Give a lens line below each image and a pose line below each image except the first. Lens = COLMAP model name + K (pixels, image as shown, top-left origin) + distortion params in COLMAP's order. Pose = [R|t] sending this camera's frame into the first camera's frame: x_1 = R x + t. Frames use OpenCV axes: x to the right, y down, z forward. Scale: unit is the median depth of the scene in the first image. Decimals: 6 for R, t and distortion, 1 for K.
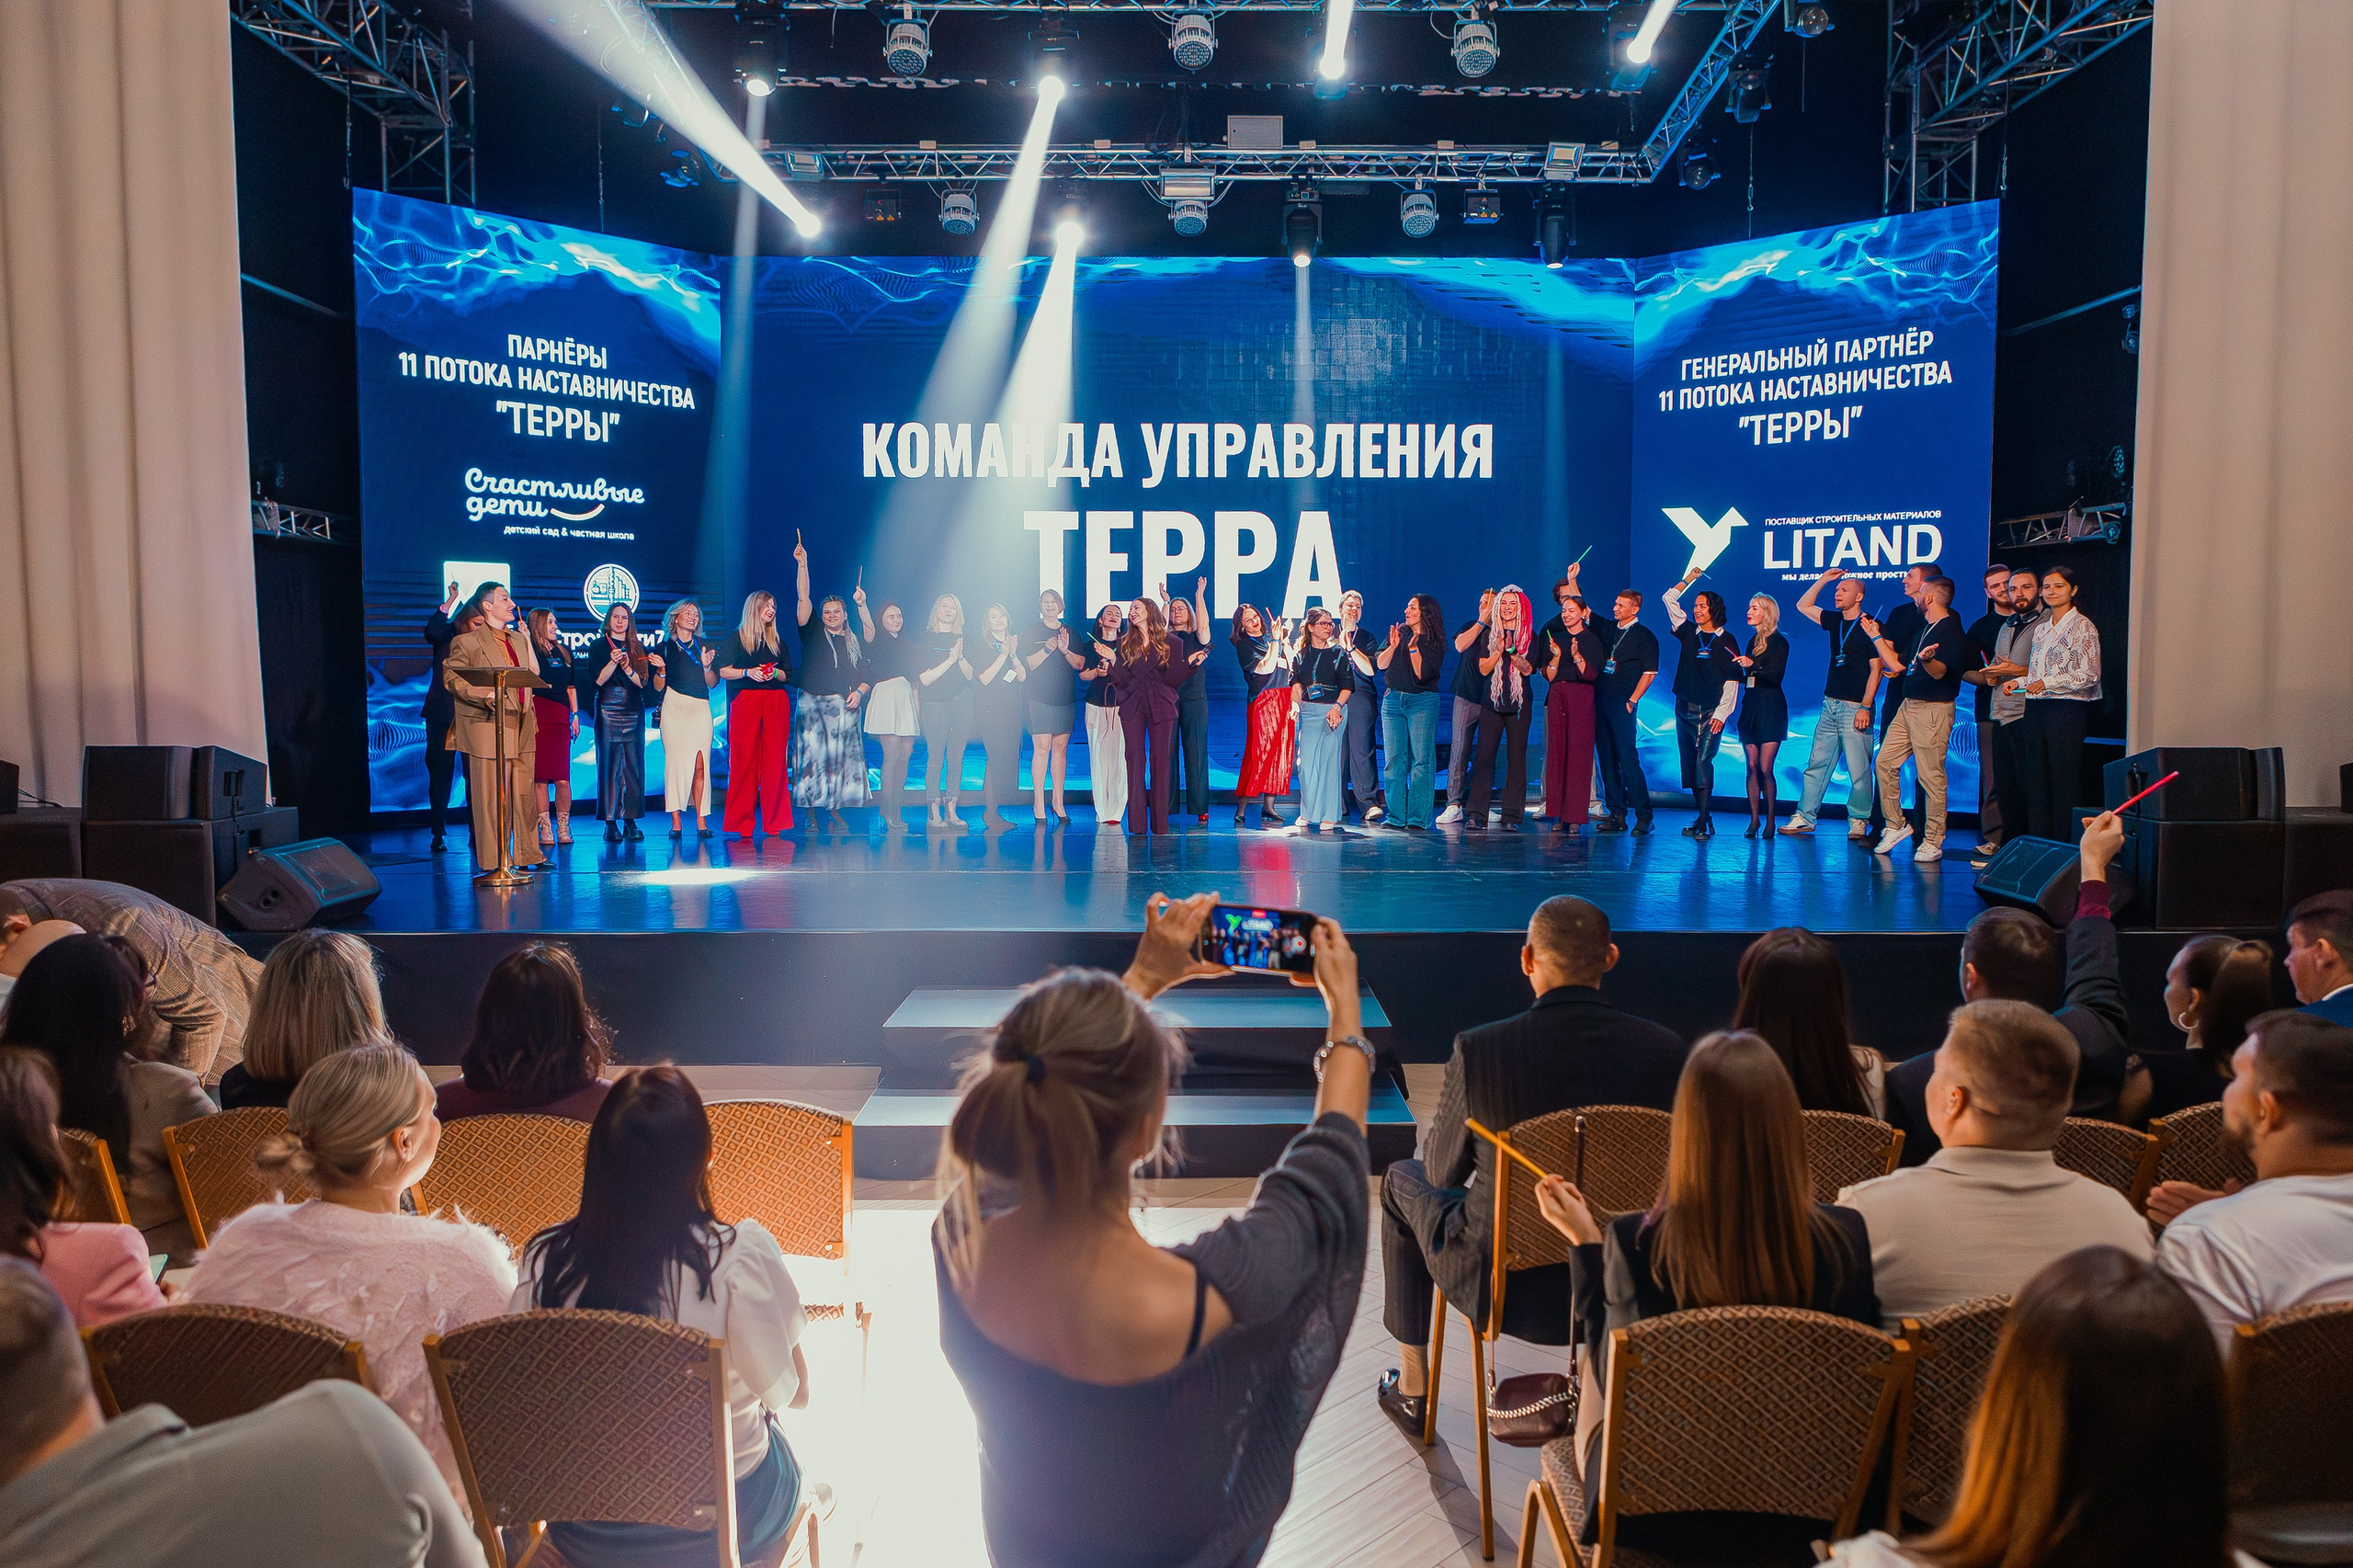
lens RADIAL K [[1592.4, 0, 1176.5], [0, 1592.4, 784.0], [0, 0, 1]] dist [-0.041325, 0.002299]
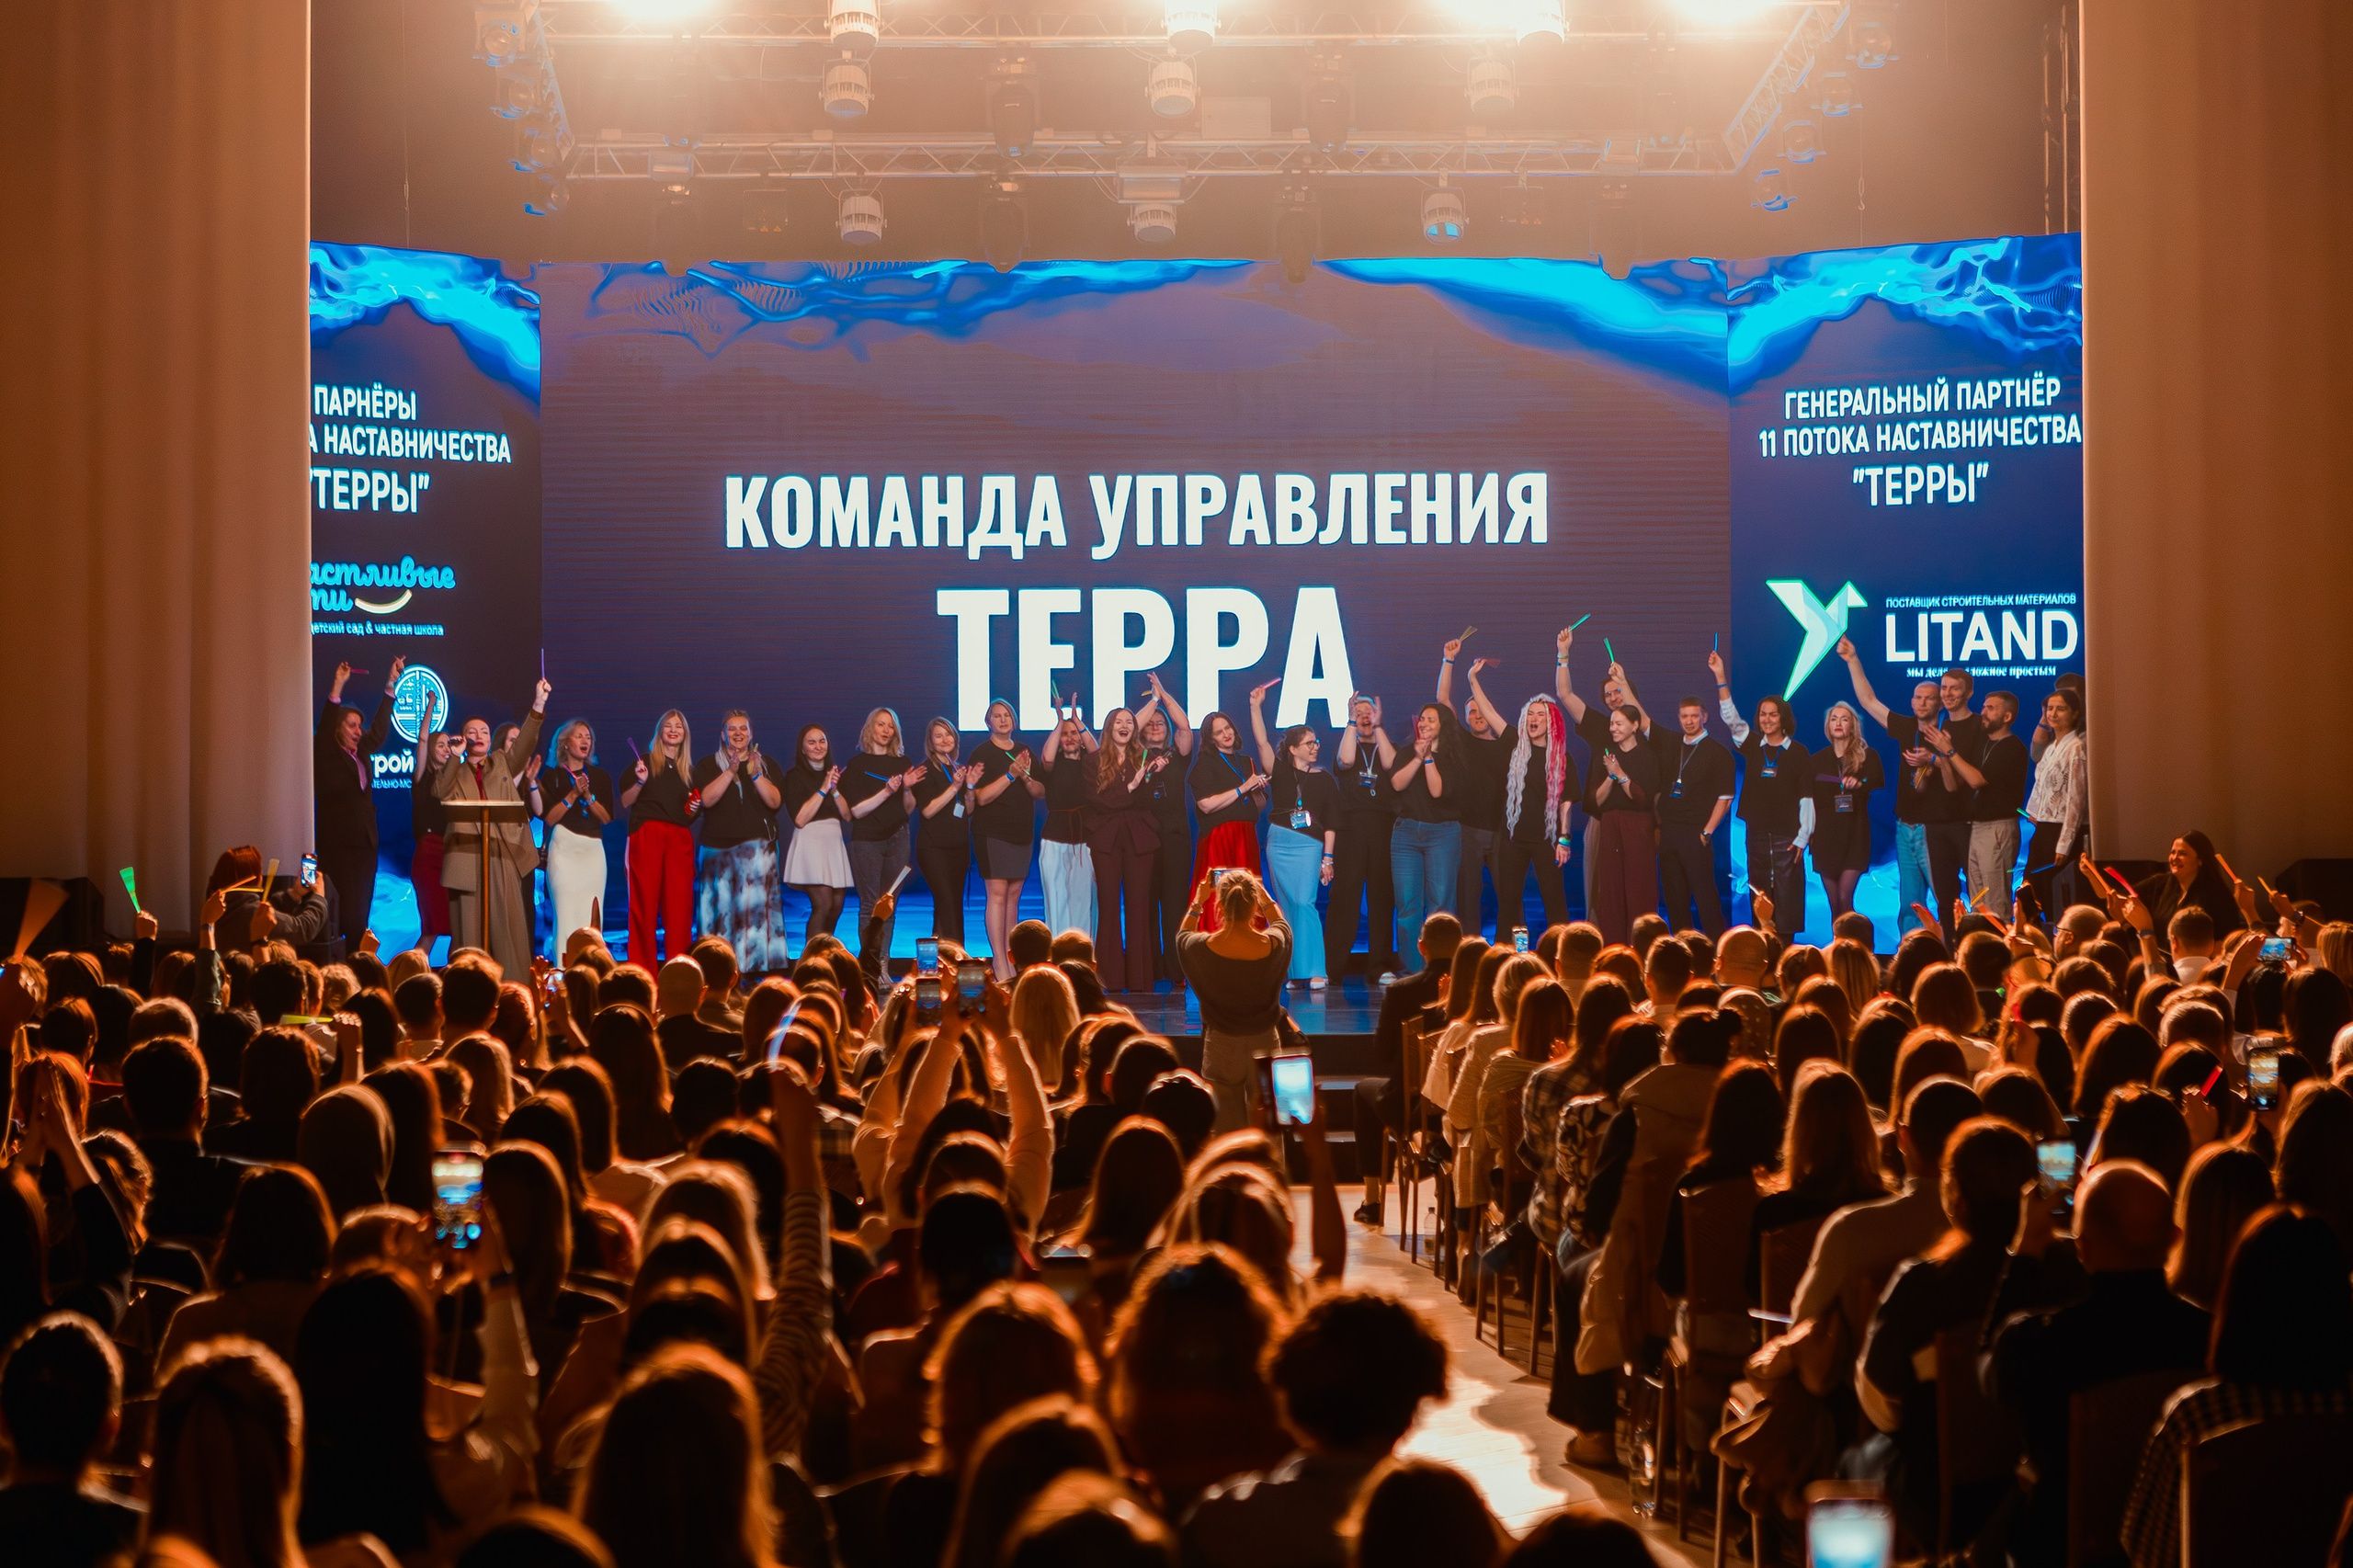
lens RADIAL K [[4807.2, 0, 1176.5], [0, 4807.2, 784.0], [0, 0, 1]] dist [-0.043901, -0.315749]
pose [[0.998568, -0.008710, 0.052777, -0.110399], [0.012453, 0.997397, -0.071017, 0.091741], [-0.052021, 0.071573, 0.996078, -1.378820]]
